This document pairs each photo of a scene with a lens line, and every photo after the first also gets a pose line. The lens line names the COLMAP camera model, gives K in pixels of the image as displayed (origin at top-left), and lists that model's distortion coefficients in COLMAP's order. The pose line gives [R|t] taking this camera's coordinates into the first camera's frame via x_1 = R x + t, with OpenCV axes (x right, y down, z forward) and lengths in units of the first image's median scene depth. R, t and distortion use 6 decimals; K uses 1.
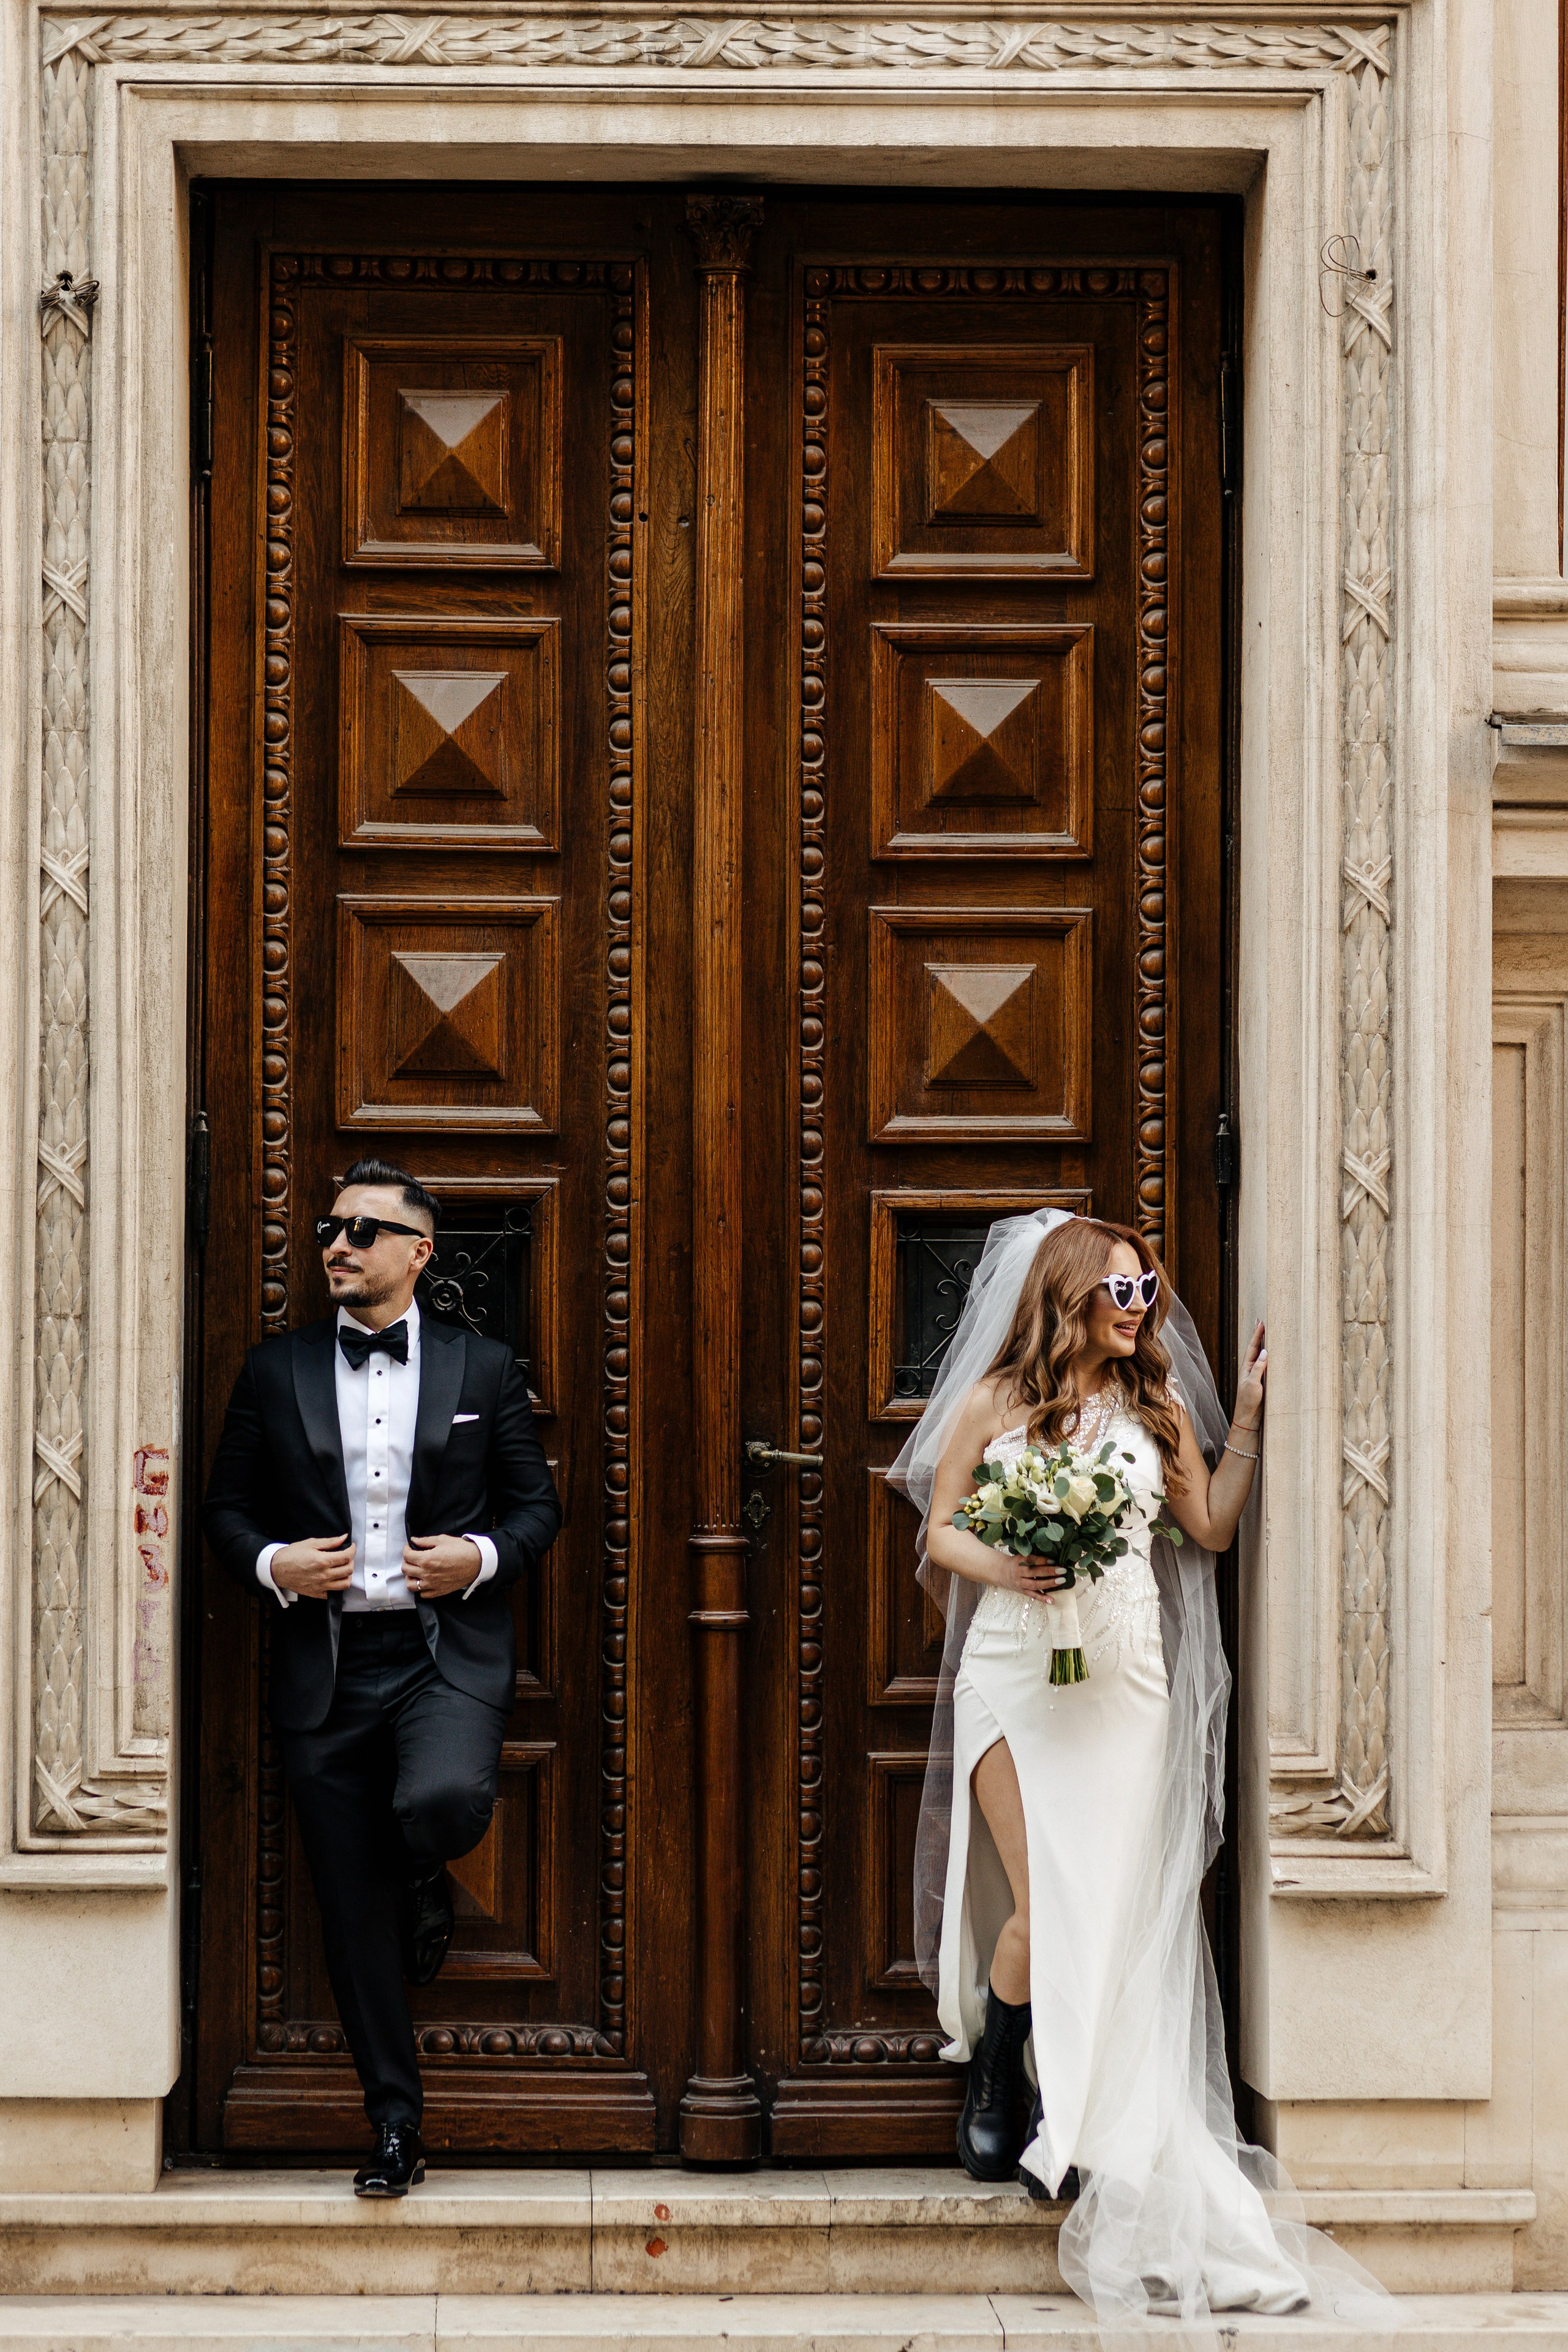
lens RADIAL K [[5675.0, 0, 784.0], [0, 5675.0, 1176.0], [0, 0, 1]] dist [-0.252646, 0.349554]
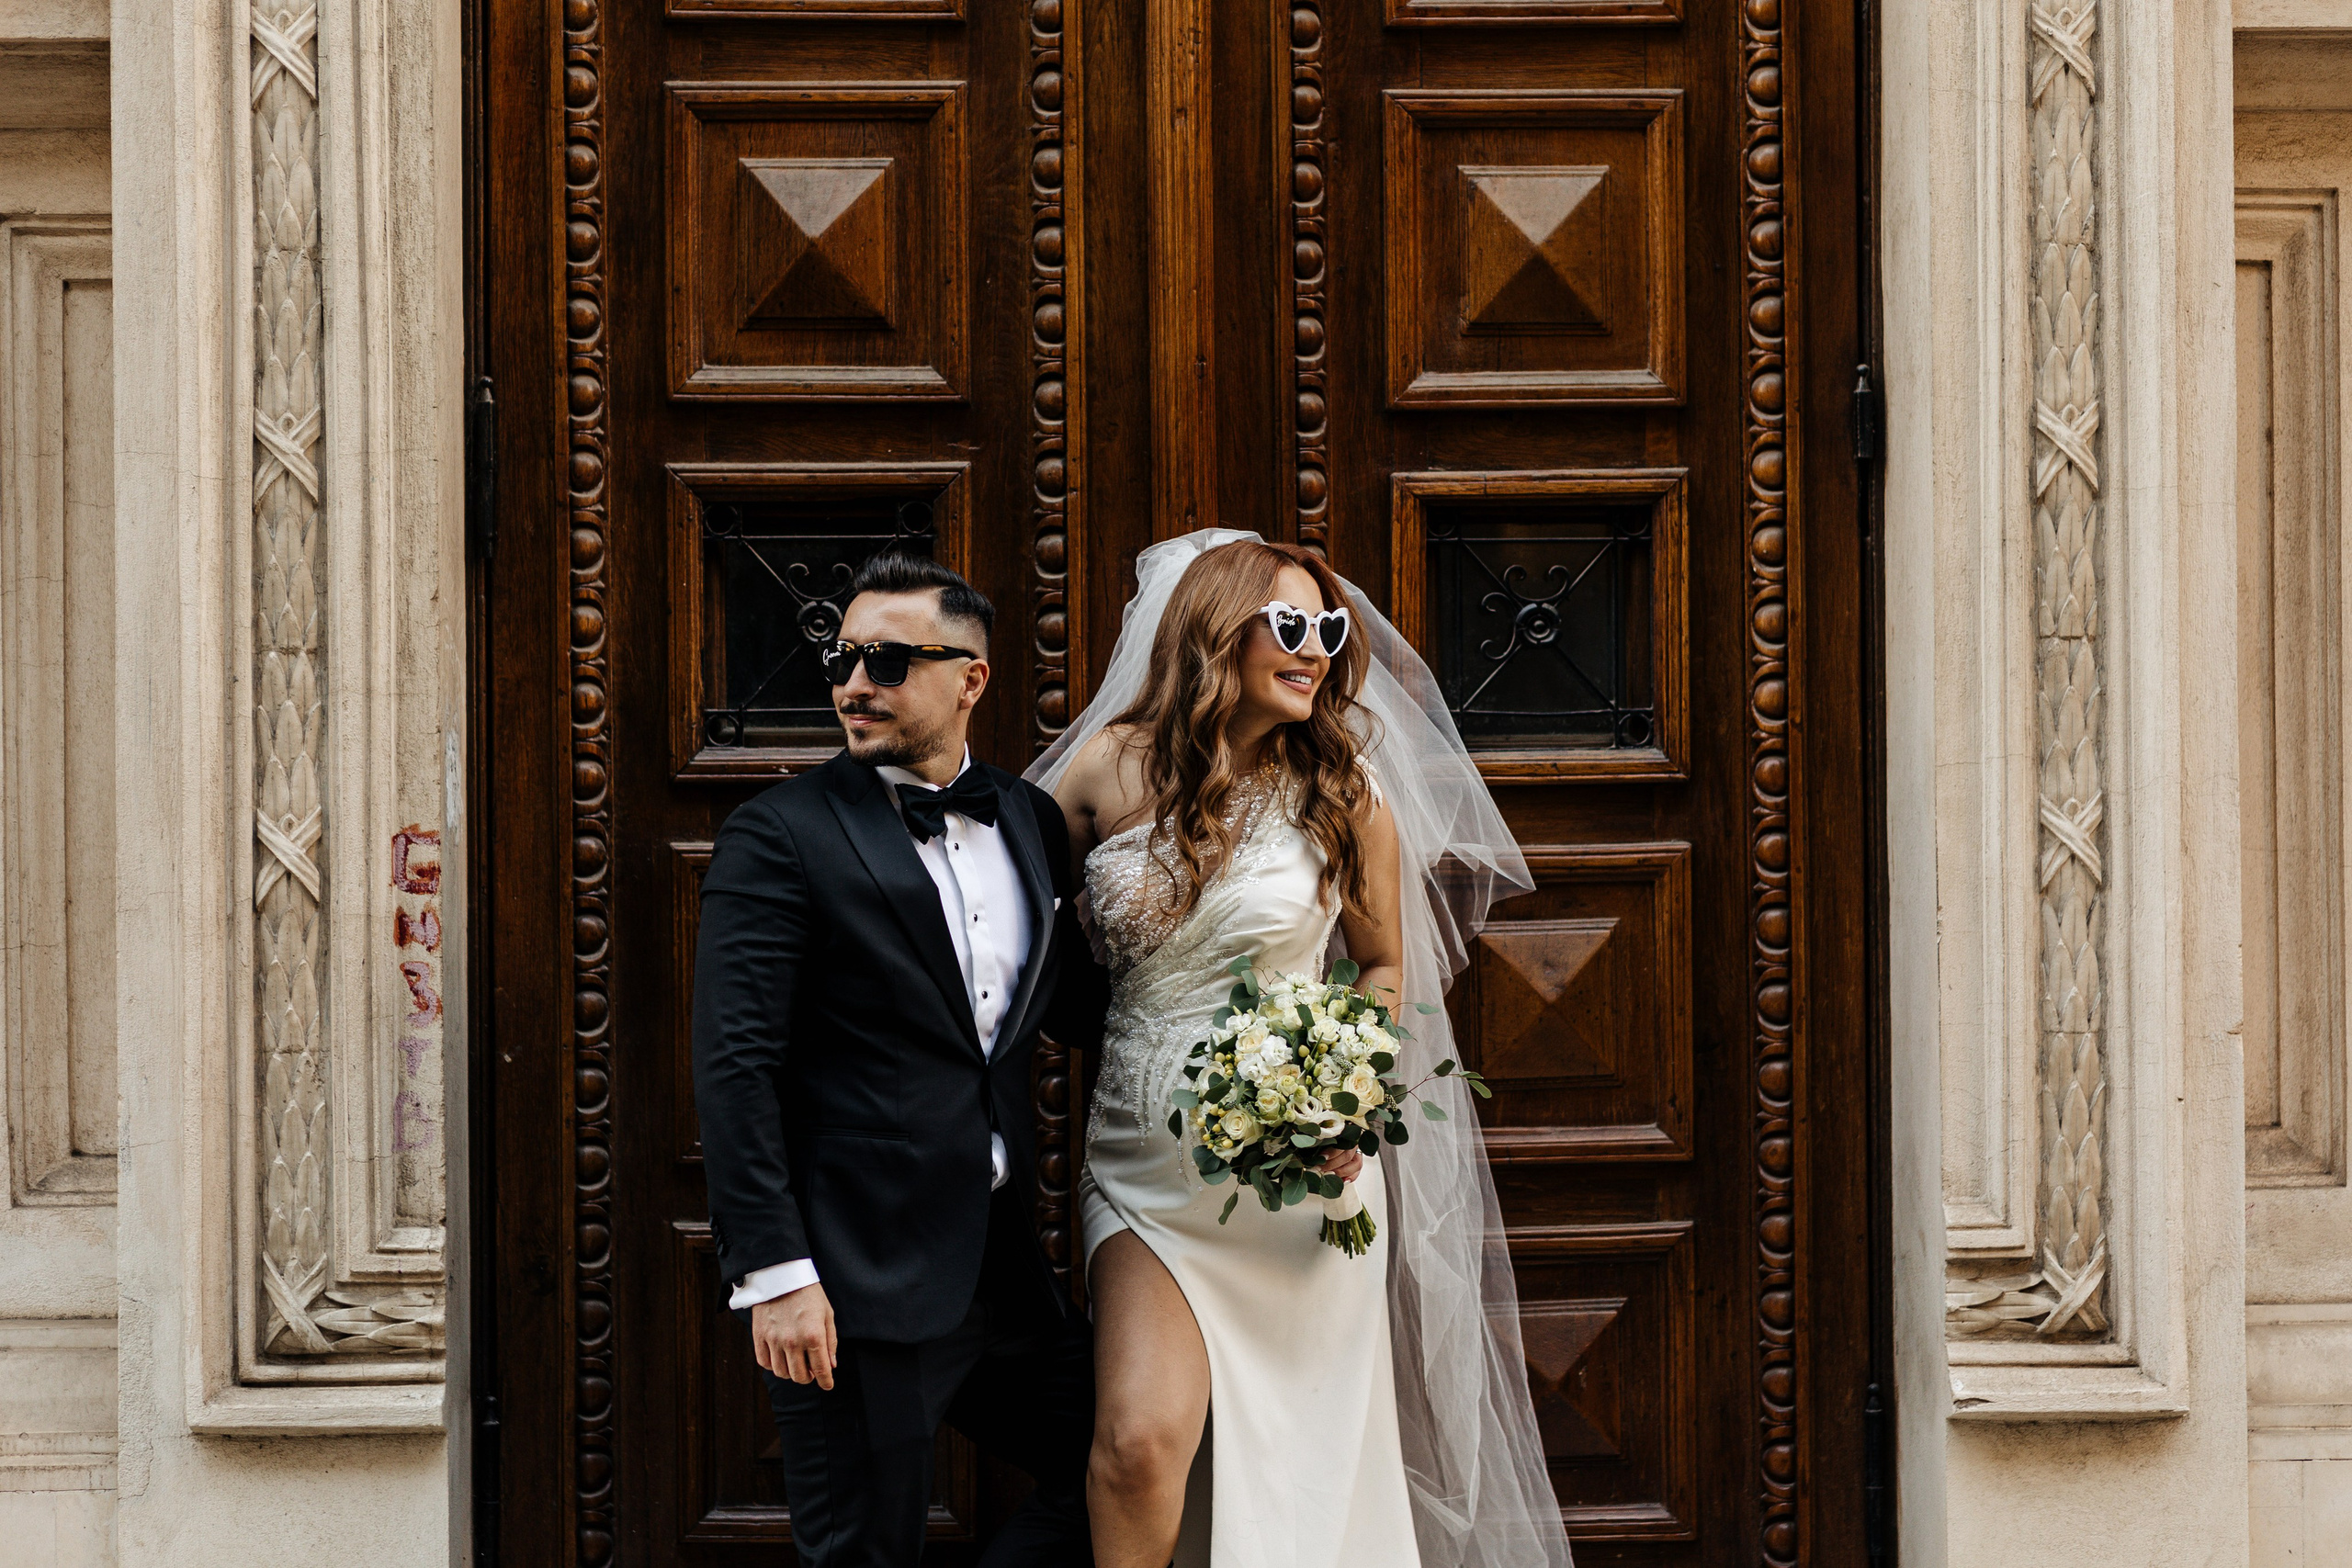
lens RADIAL K [[5674.5, 0, 1089.2], [0, 5674.5, 677.0], [0, 0, 1]] dist [-0.252646, 0.349554]
pose [[0.999586, -0.014086, -0.025073, -0.006098], [0.014387, 0.999826, 0.011873, 0.020453], [0.024902, -0.012229, 0.999615, 0.265228]]
